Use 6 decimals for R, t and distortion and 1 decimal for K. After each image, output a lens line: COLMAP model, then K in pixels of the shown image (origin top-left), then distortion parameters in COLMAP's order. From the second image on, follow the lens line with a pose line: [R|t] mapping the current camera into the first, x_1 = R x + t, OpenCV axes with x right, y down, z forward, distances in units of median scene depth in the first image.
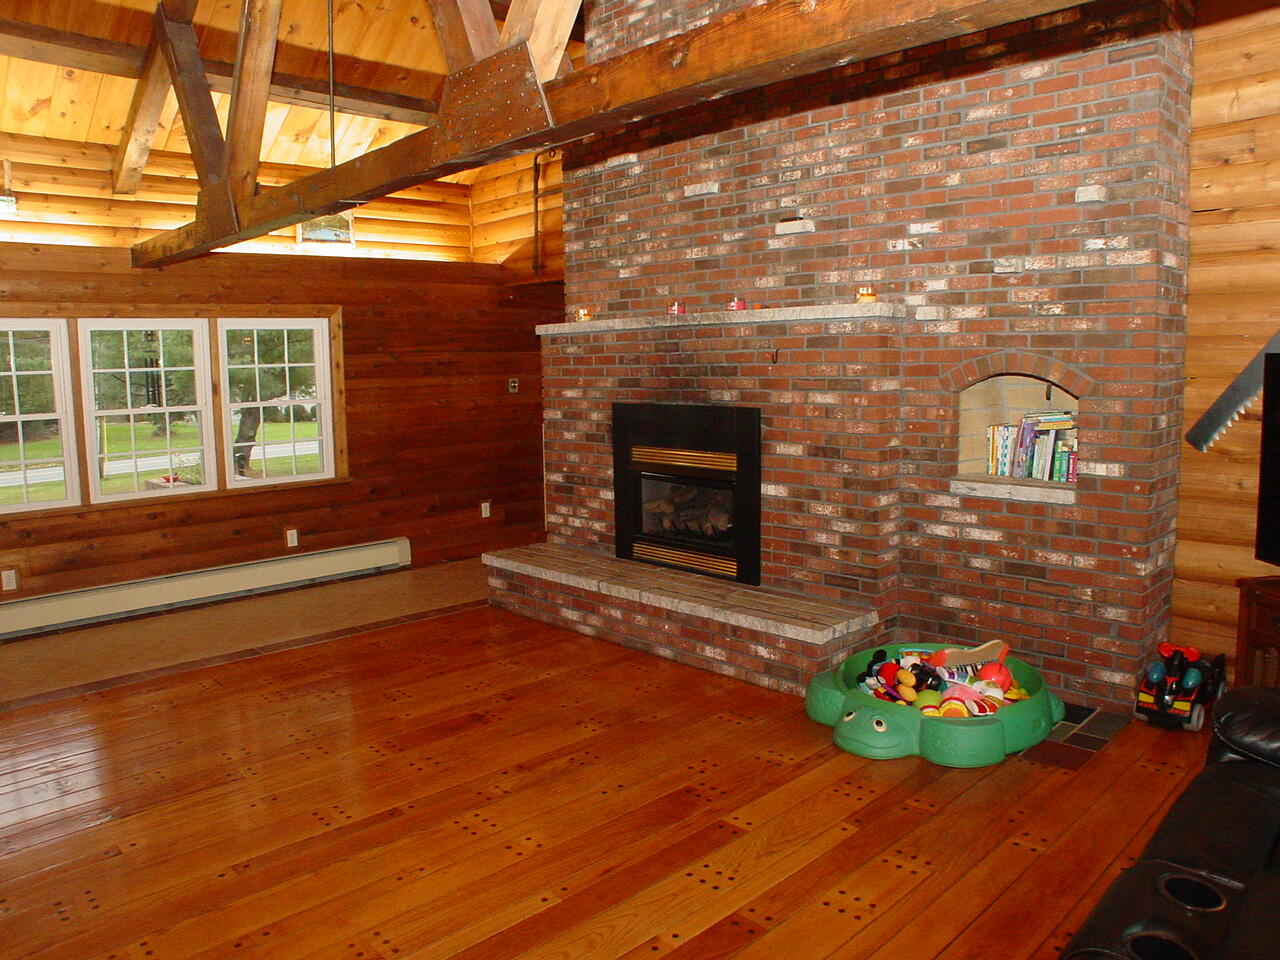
lens RADIAL K [[944.9, 0, 644.1], [0, 944.9, 471.1], [0, 0, 1]] dist [-0.126176, 0.036864]
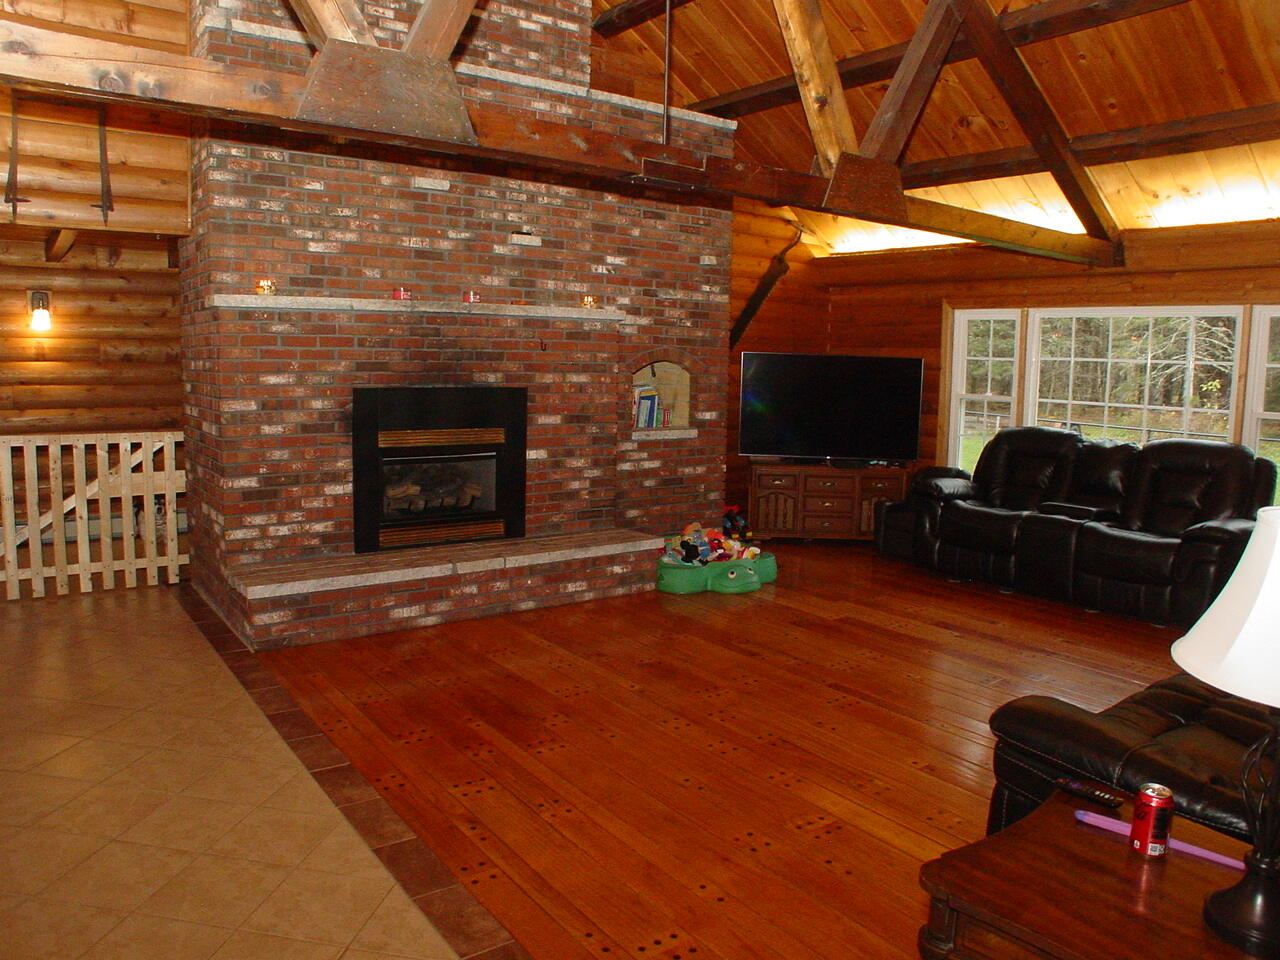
lens RADIAL K [[944.9, 0, 641.7], [0, 944.9, 471.2], [0, 0, 1]] dist [-0.126176, 0.036864]
pose [[0.139950, -0.098544, 0.985243, -1.070678], [0.093088, 0.991938, 0.085991, -0.051547], [-0.985773, 0.079680, 0.147995, 0.696470]]
